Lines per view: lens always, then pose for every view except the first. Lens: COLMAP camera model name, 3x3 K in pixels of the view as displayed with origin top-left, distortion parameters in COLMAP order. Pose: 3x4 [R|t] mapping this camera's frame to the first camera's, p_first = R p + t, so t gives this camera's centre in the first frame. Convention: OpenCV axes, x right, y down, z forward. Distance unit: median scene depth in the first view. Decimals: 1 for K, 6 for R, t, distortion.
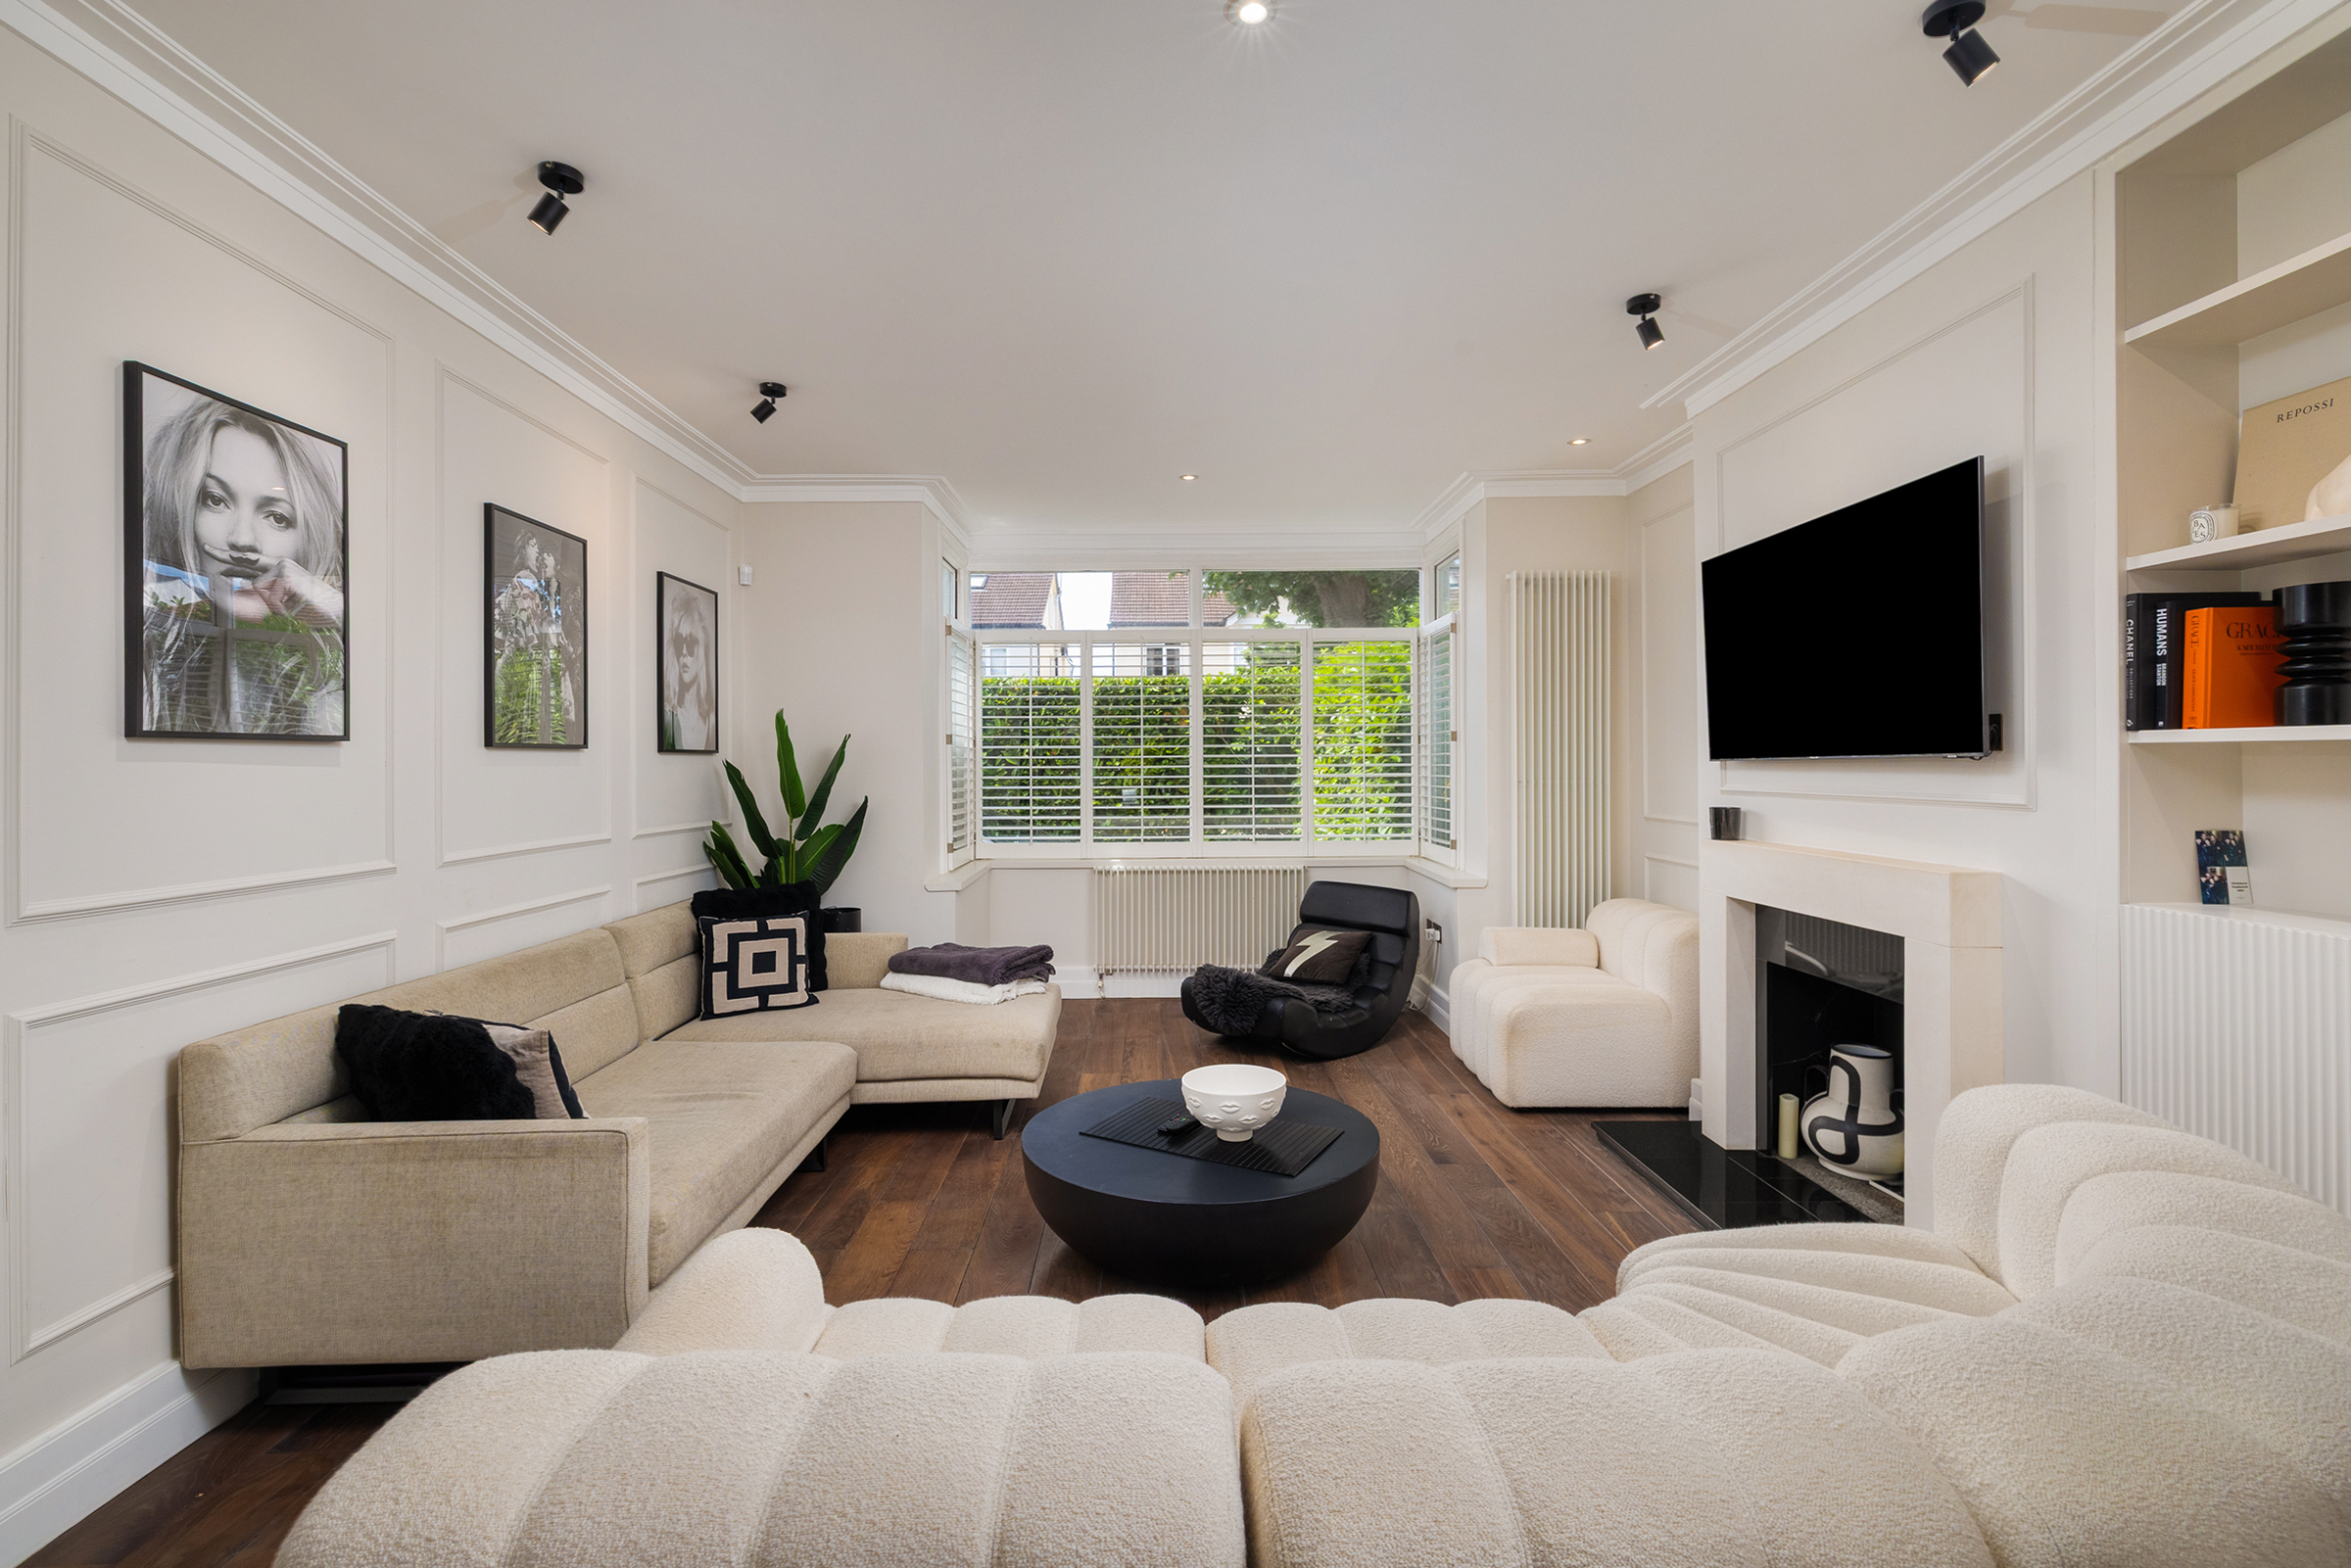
lens RADIAL K [[993.4, 0, 1149.7], [0, 993.4, 749.3], [0, 0, 1]] dist [0.001002, 0.000173]
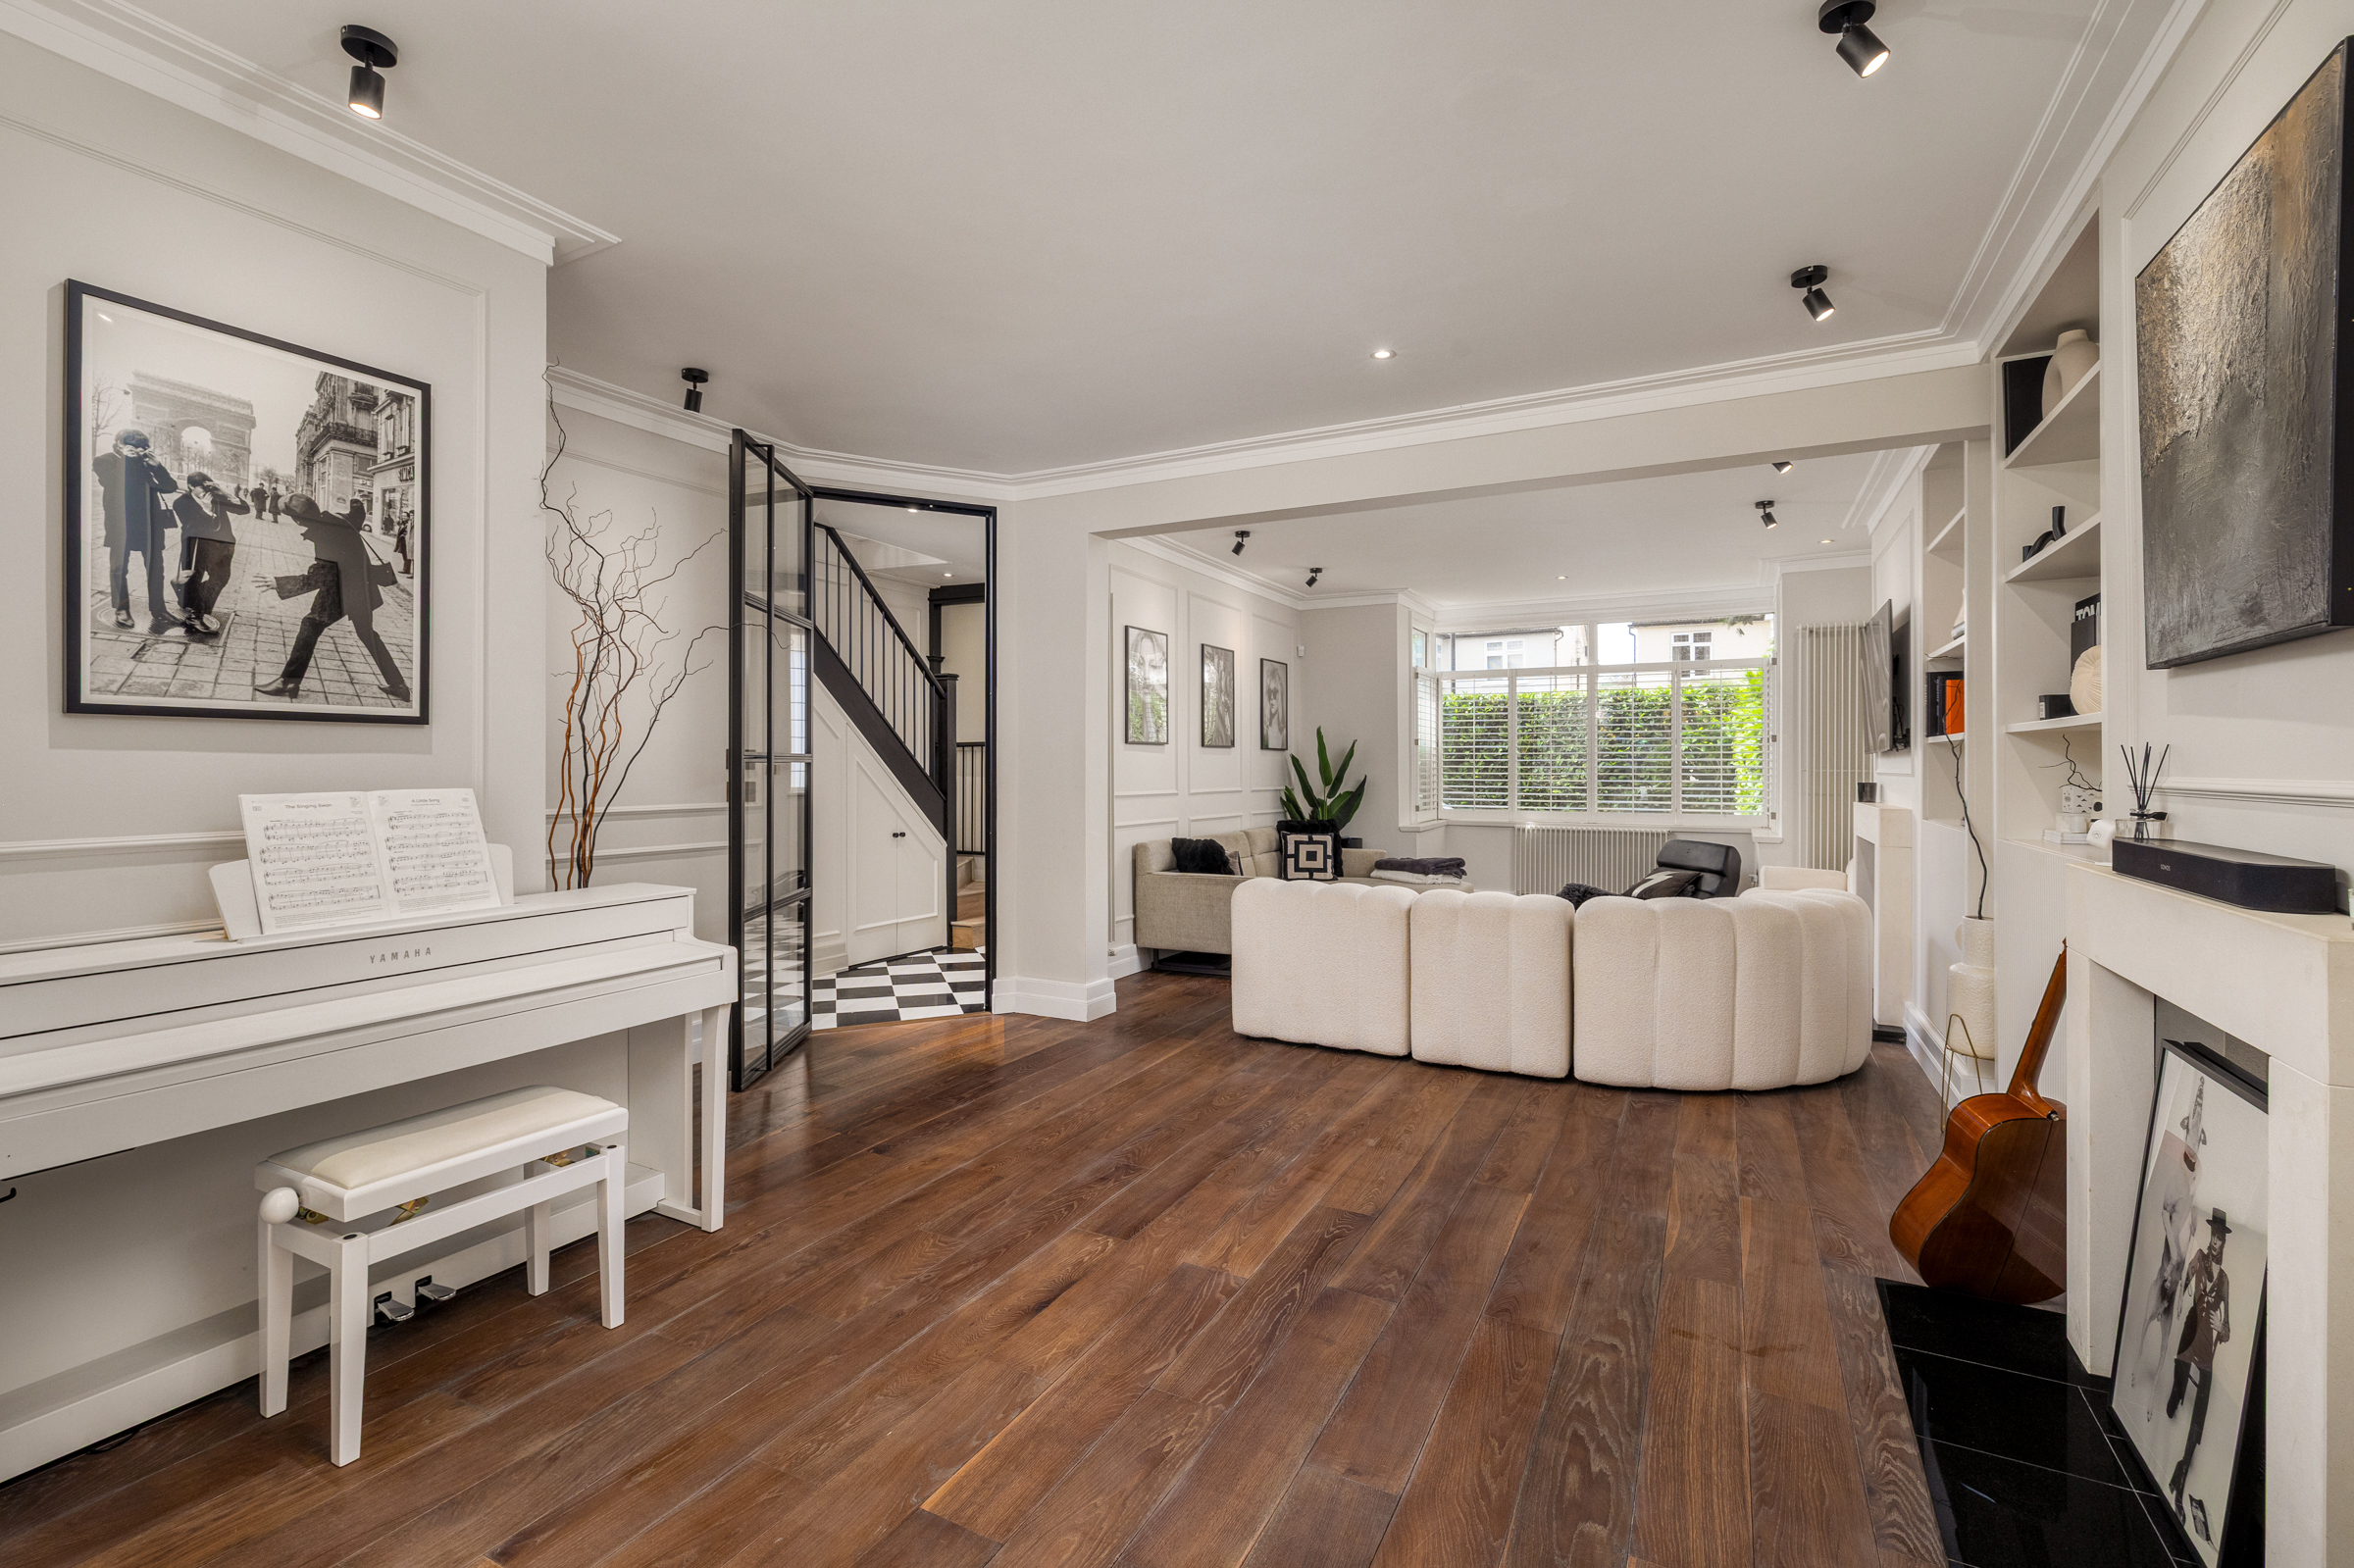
lens RADIAL K [[994.6, 0, 1178.0], [0, 994.6, 762.4], [0, 0, 1]] dist [0.001002, 0.000173]
pose [[0.879369, 0.005150, -0.476113, 0.313530], [0.000332, 0.999935, 0.011428, 0.006311], [0.476141, -0.010208, 0.879310, -0.847050]]
